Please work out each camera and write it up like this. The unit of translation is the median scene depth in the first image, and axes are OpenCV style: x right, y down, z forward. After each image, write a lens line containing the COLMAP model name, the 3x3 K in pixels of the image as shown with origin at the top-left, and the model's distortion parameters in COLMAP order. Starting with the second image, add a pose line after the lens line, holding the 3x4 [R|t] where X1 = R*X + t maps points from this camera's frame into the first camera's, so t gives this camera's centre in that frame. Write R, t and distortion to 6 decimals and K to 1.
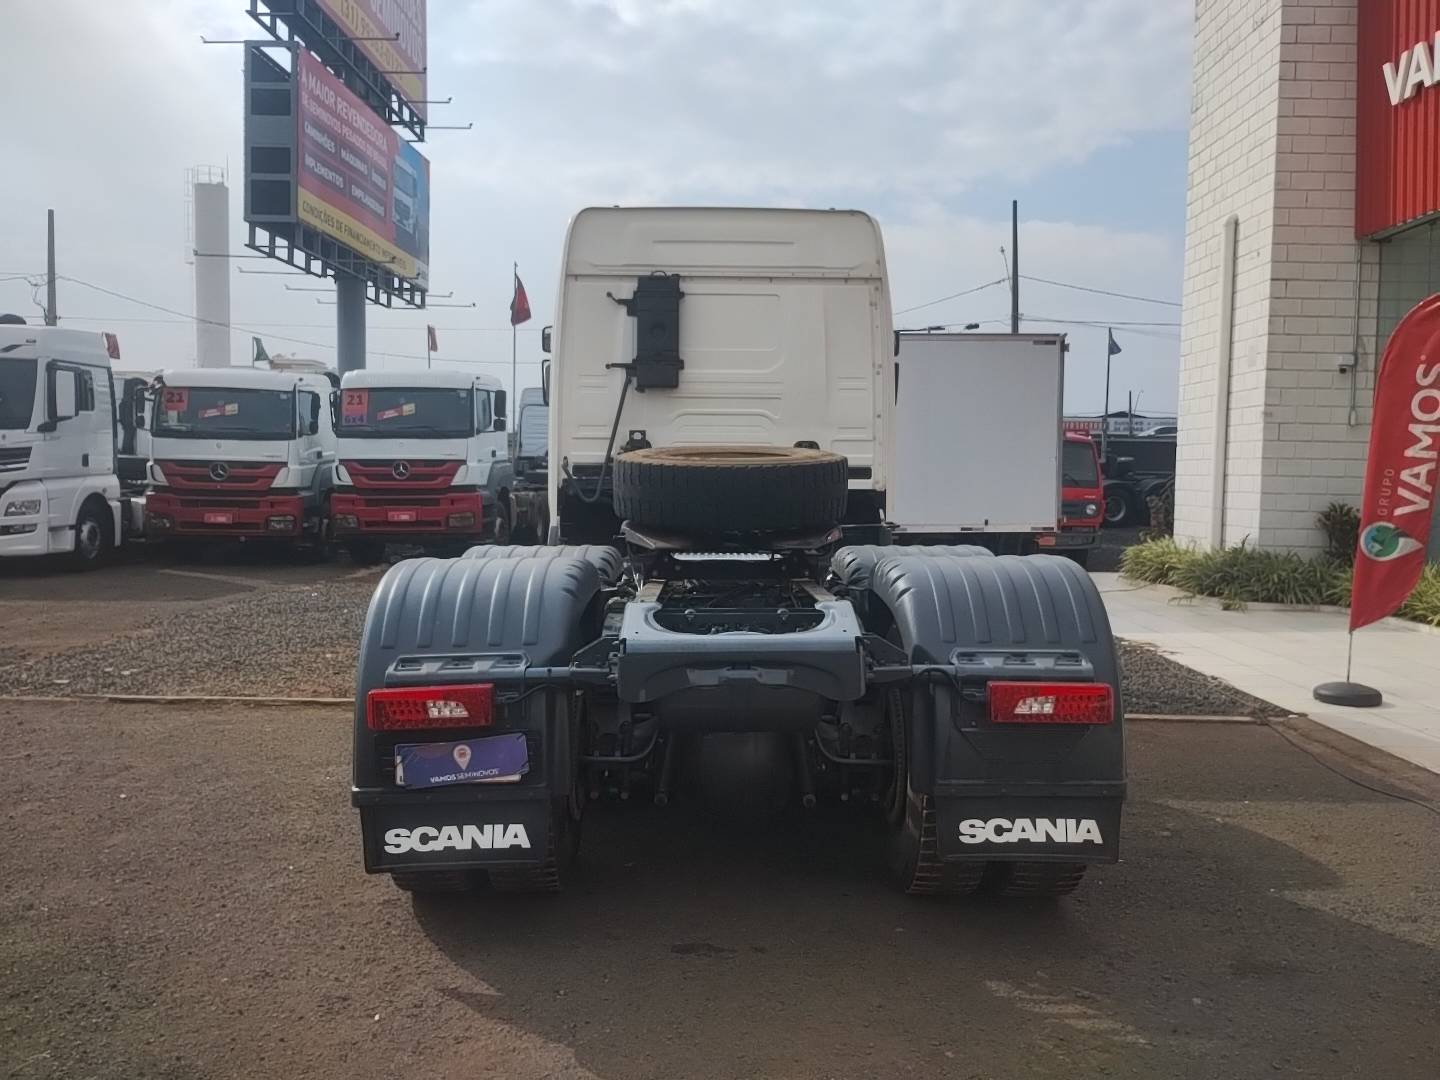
lens RADIAL K [[1195.1, 0, 727.7], [0, 1195.1, 538.1], [0, 0, 1]] dist [0.057097, -0.078645]
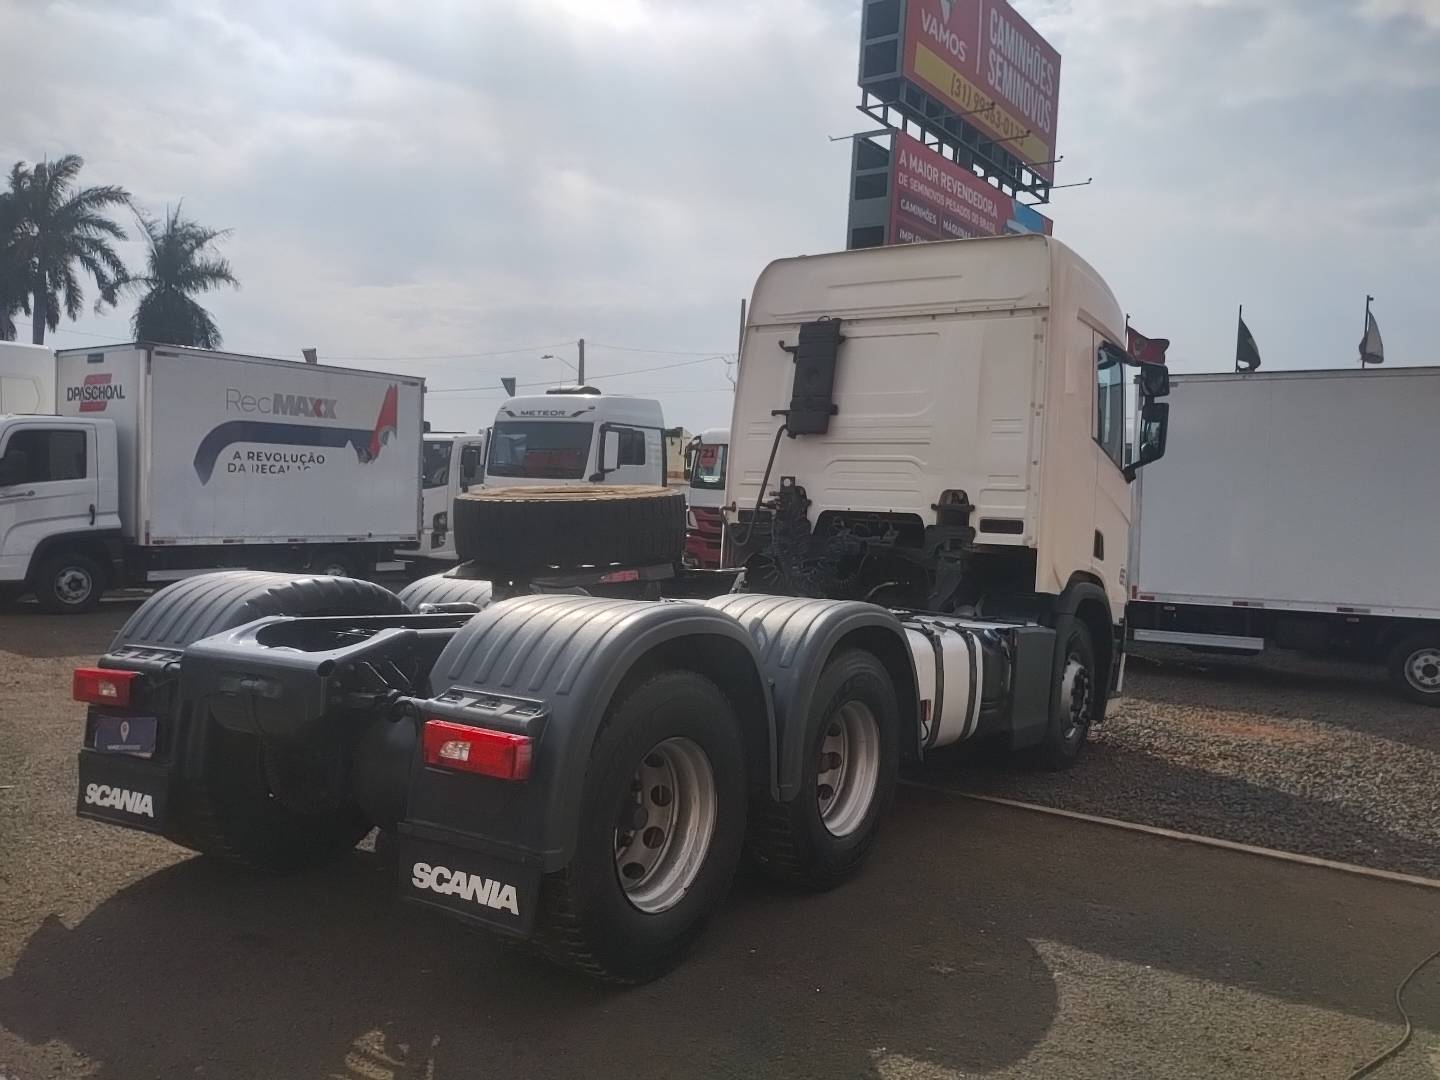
lens RADIAL K [[1195.1, 0, 727.7], [0, 1195.1, 538.1], [0, 0, 1]] dist [0.057097, -0.078645]
pose [[0.830831, 0.036332, -0.555338, 0.429776], [-0.064155, 0.997467, -0.030723, -0.005203], [0.552815, 0.061154, 0.831057, 0.146787]]
